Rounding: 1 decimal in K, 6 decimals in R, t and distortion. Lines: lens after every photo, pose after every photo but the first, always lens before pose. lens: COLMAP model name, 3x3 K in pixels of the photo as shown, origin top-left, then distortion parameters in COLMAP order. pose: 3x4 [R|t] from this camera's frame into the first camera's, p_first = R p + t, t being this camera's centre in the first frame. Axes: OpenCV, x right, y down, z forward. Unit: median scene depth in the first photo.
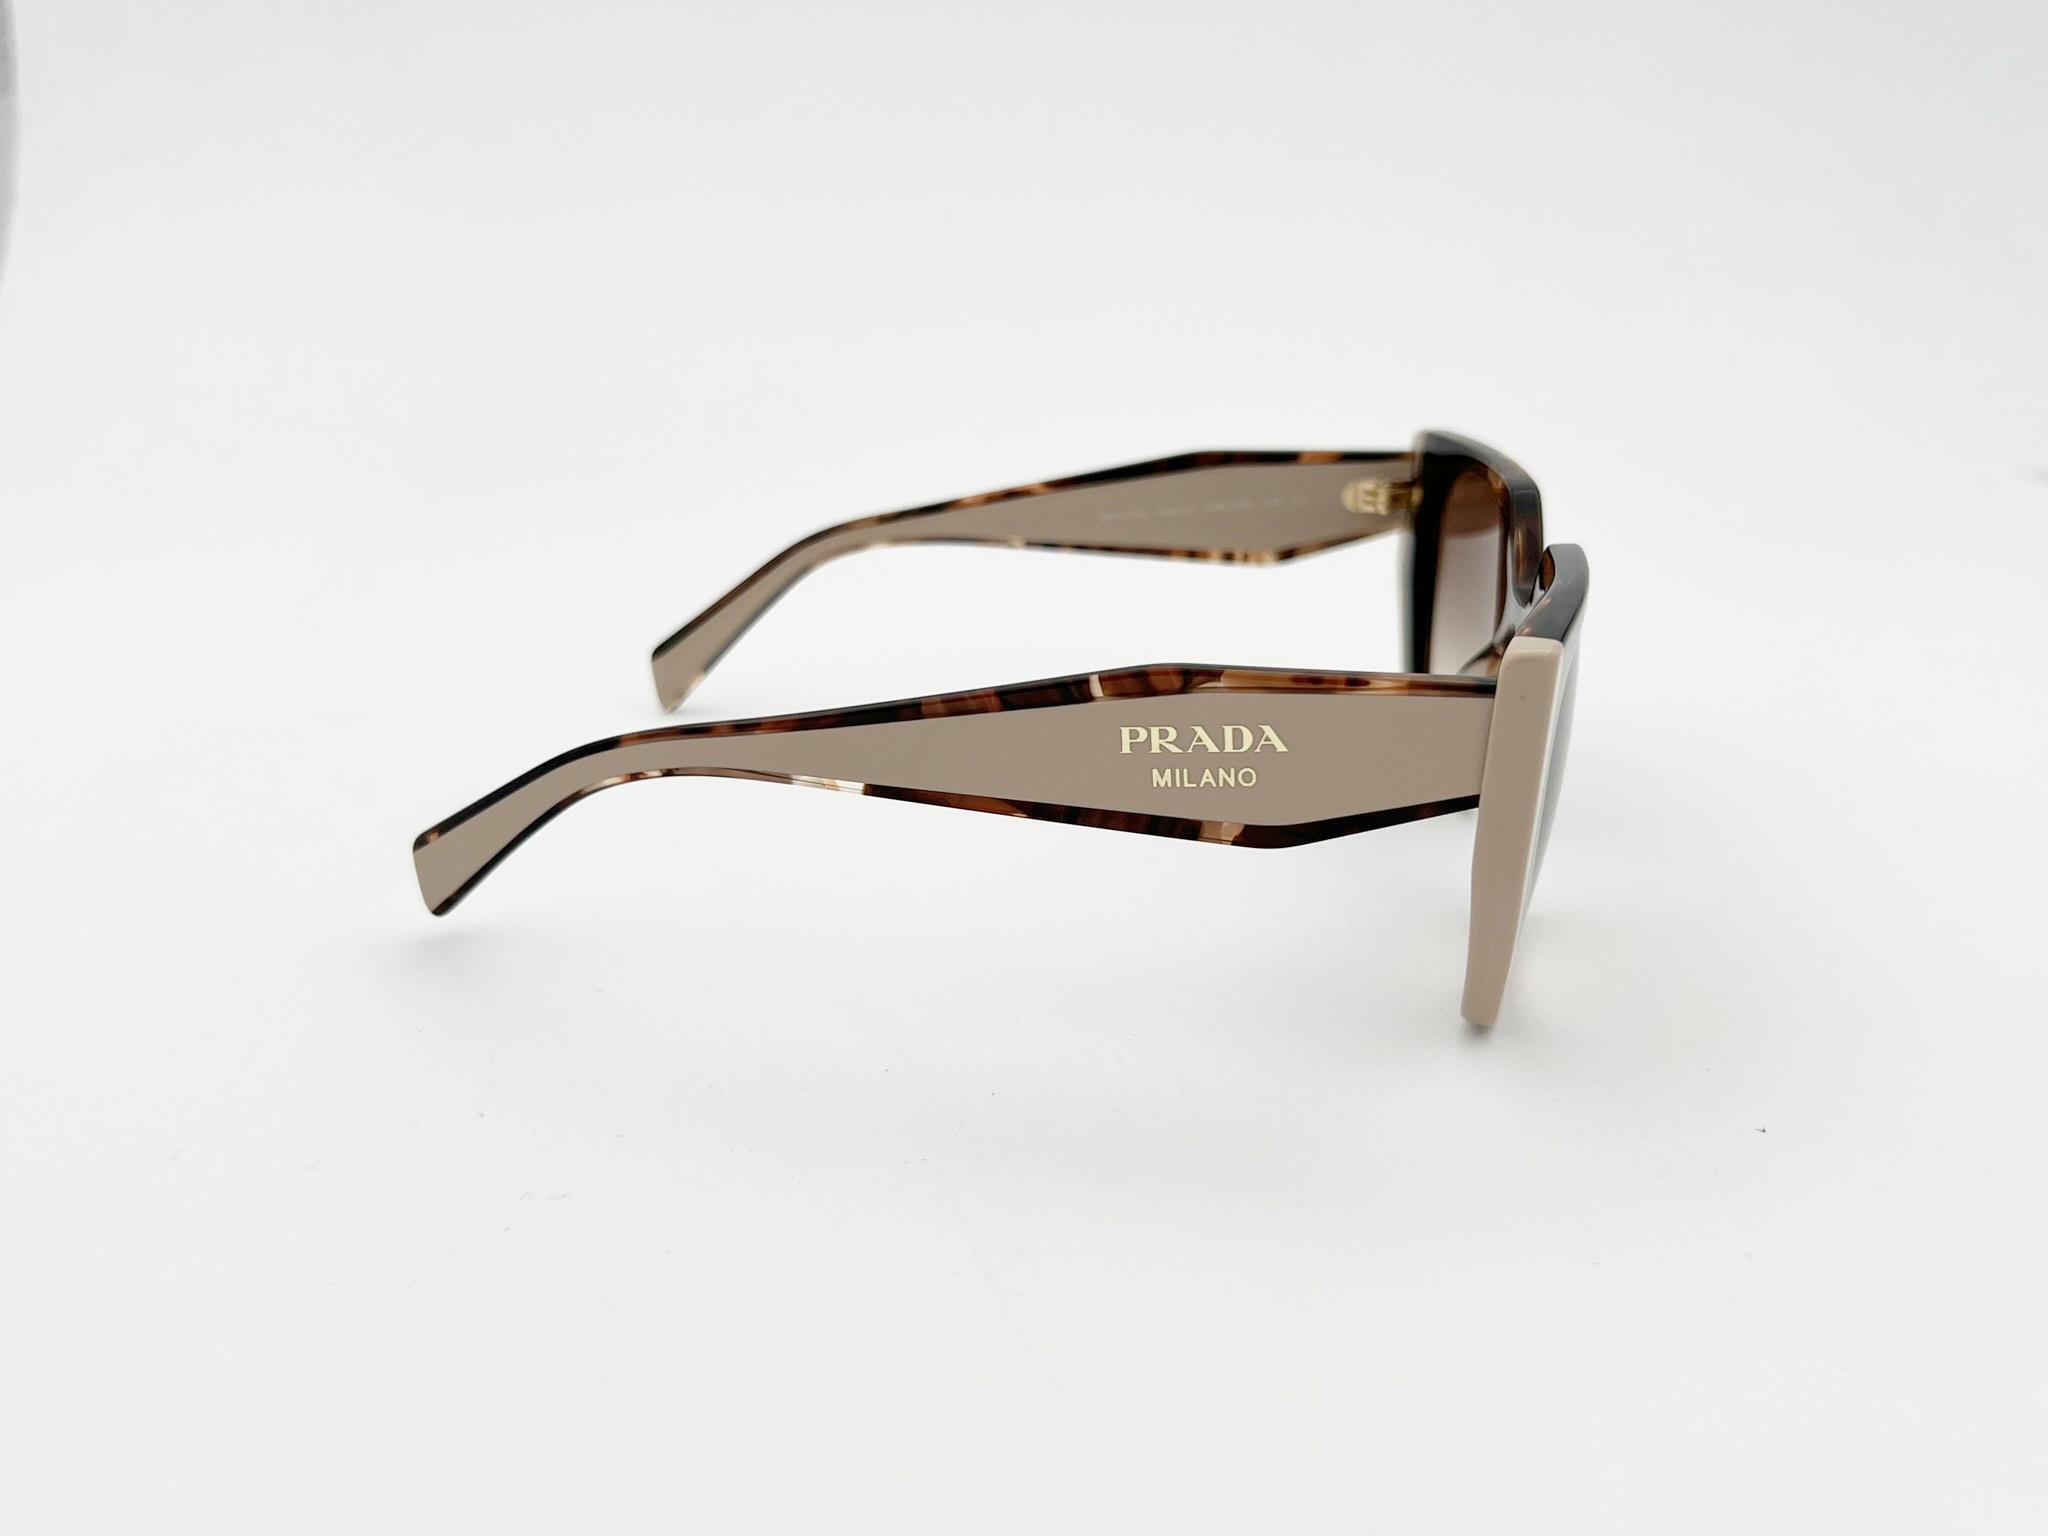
lens RADIAL K [[1848.5, 0, 1024.6], [0, 1848.5, 769.9], [0, 0, 1]] dist [0.010287, 0.004618]
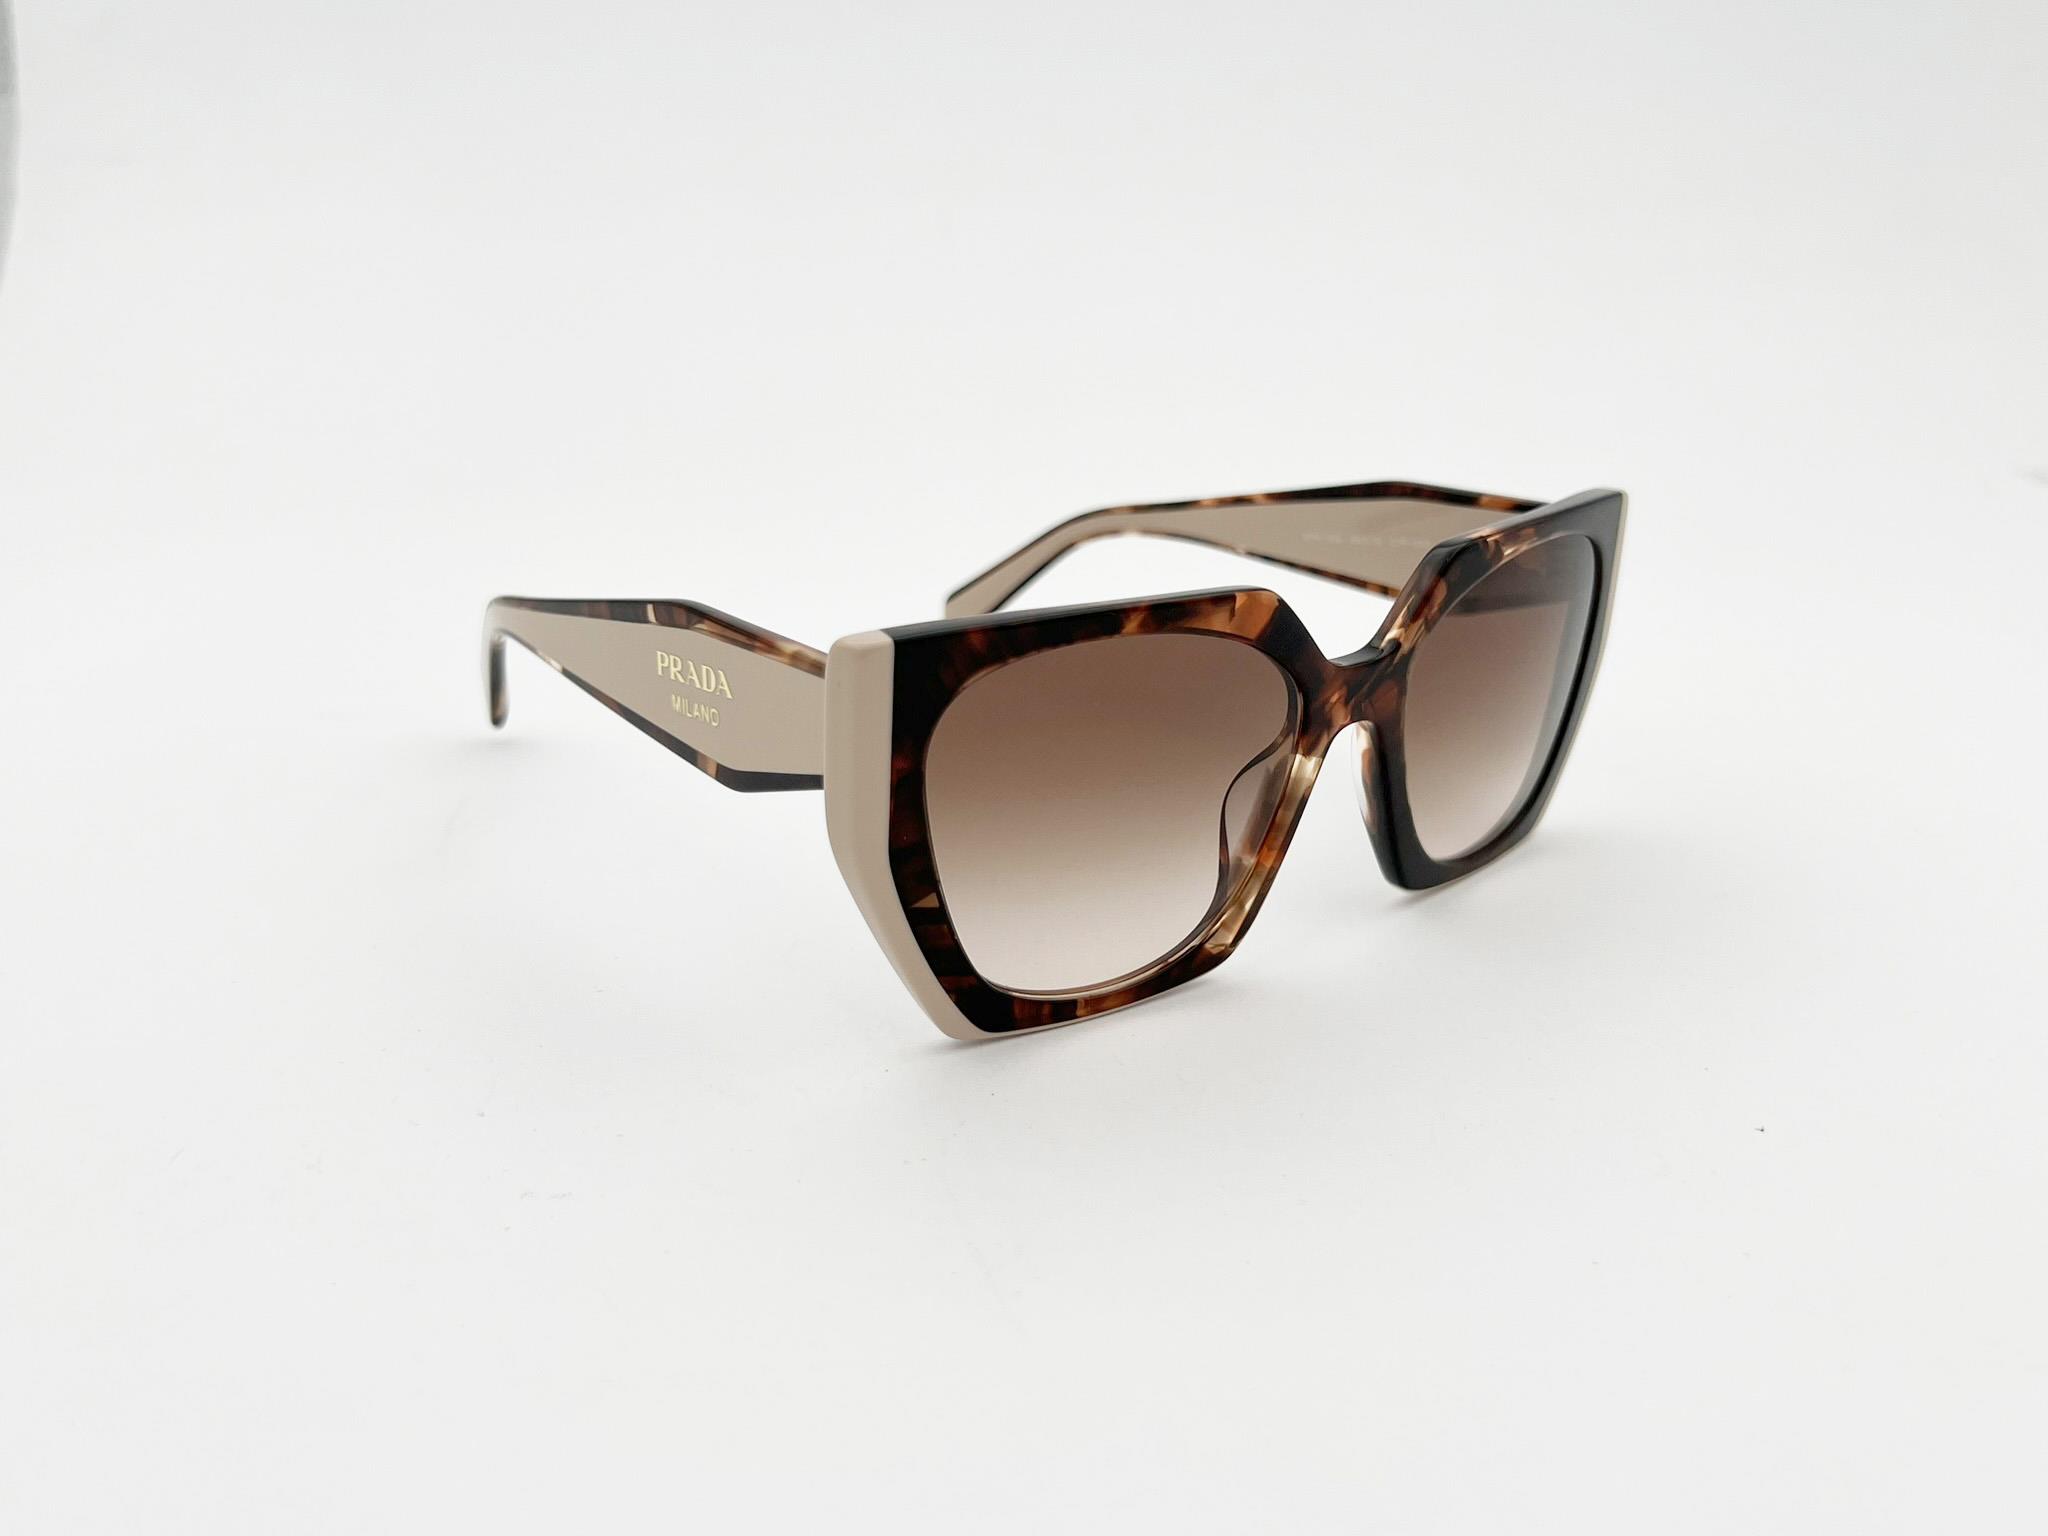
lens RADIAL K [[1848.5, 0, 1006.7], [0, 1848.5, 772.3], [0, 0, 1]] dist [0.010287, 0.004618]
pose [[0.707307, 0.225200, -0.670075, 0.753957], [-0.235978, 0.968744, 0.076488, -0.067916], [0.666356, 0.104022, 0.738342, 0.245784]]
